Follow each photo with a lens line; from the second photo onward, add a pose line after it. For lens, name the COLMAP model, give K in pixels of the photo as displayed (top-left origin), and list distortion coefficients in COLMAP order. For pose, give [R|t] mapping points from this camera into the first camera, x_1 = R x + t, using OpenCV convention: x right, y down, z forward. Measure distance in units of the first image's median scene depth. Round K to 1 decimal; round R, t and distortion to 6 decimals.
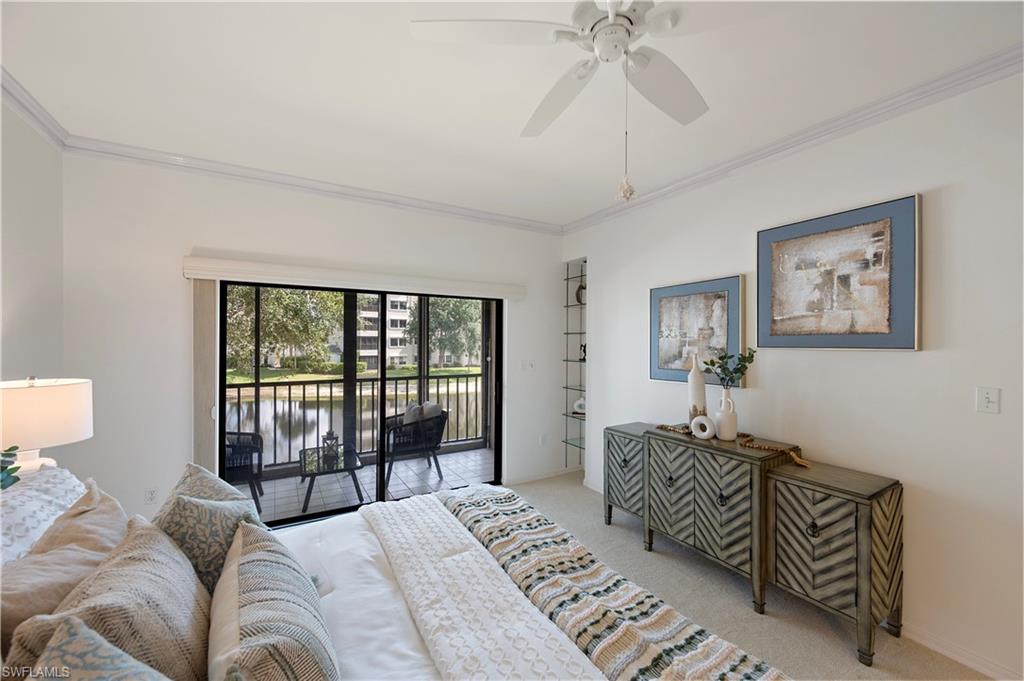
lens RADIAL K [[404.8, 0, 512.0], [0, 404.8, 340.5], [0, 0, 1]] dist [-0.000520, -0.000244]
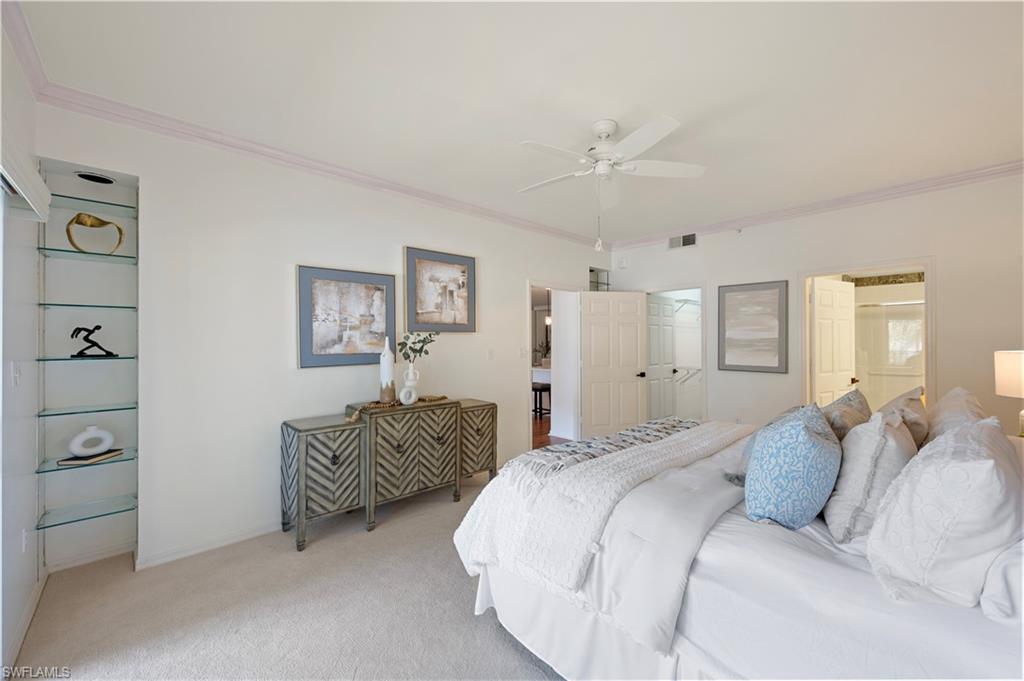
lens RADIAL K [[404.8, 0, 512.0], [0, 404.8, 340.5], [0, 0, 1]] dist [-0.000520, -0.000244]
pose [[-0.219663, 0.000842, 0.975575, -0.812457], [0.001804, 0.999998, -0.000456, 0.048548], [-0.975574, 0.001660, -0.219665, 0.972374]]
